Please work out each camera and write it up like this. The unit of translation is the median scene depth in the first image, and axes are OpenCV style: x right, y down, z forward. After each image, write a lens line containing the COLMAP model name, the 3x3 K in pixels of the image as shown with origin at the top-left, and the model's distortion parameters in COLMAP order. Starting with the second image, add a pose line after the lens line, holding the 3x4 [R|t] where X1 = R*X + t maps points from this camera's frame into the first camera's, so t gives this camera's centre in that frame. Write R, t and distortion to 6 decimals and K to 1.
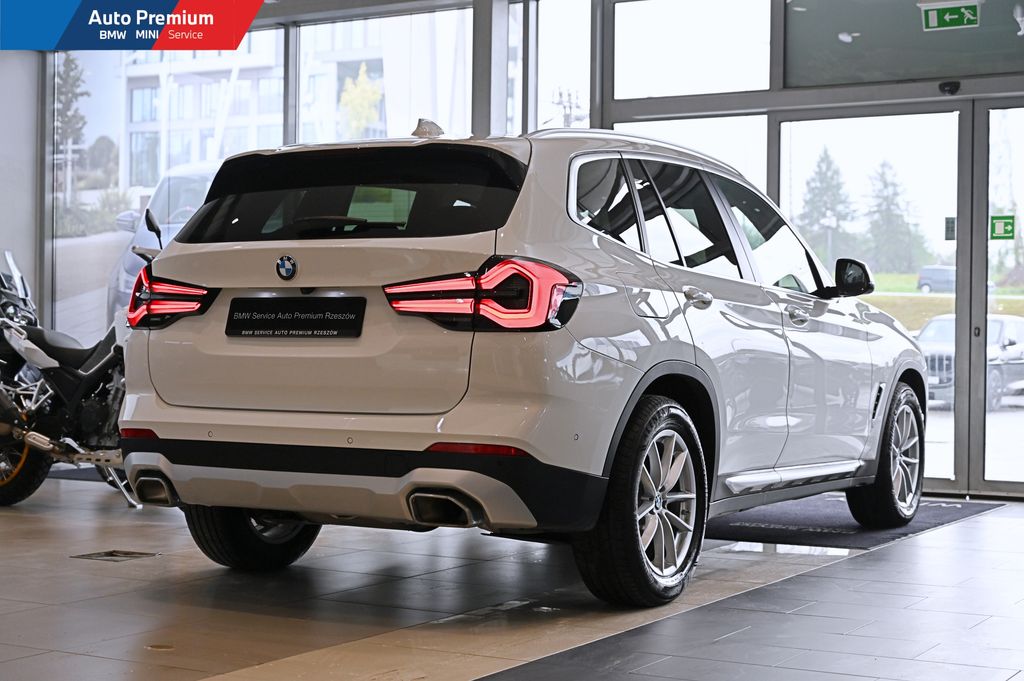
lens RADIAL K [[1664.6, 0, 513.4], [0, 1664.6, 341.1], [0, 0, 1]] dist [0.018721, 0.000000]
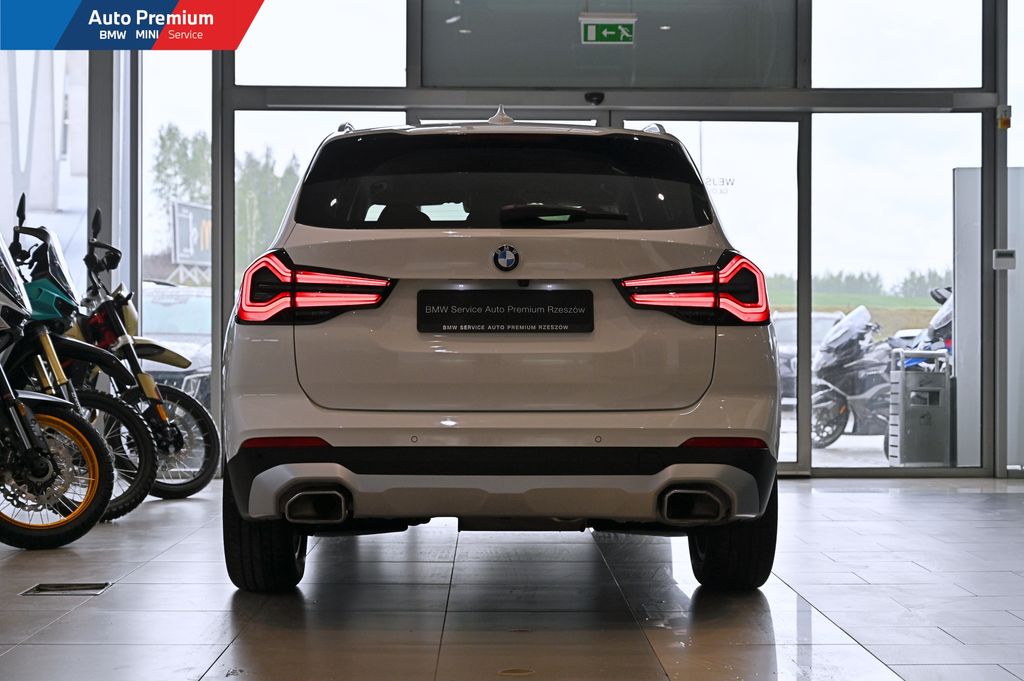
lens RADIAL K [[1664.6, 0, 509.6], [0, 1664.6, 338.6], [0, 0, 1]] dist [0.018721, 0.000000]
pose [[0.865413, -0.006455, 0.501018, -0.589732], [0.005714, 0.999979, 0.003013, -0.001626], [-0.501027, 0.000256, 0.865431, 0.183114]]
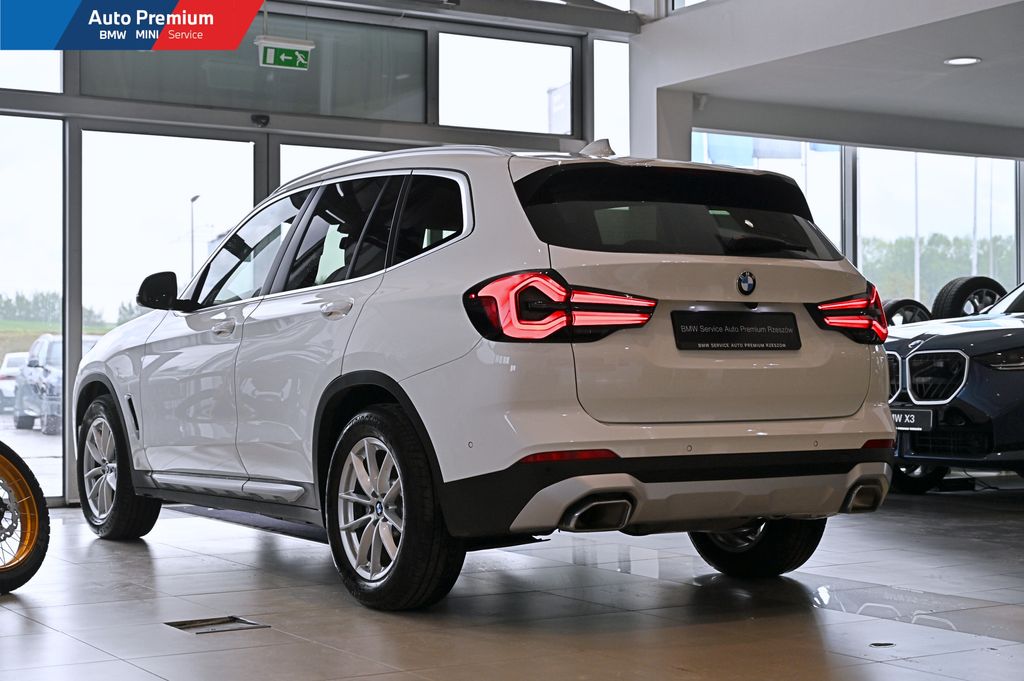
lens RADIAL K [[1664.0, 0, 510.9], [0, 1664.0, 343.9], [0, 0, 1]] dist [-0.001408, 0.000000]
pose [[0.492777, 0.000513, 0.870155, -1.085557], [0.007060, 0.999965, -0.004588, -0.002305], [-0.870127, 0.008404, 0.492756, 0.601020]]
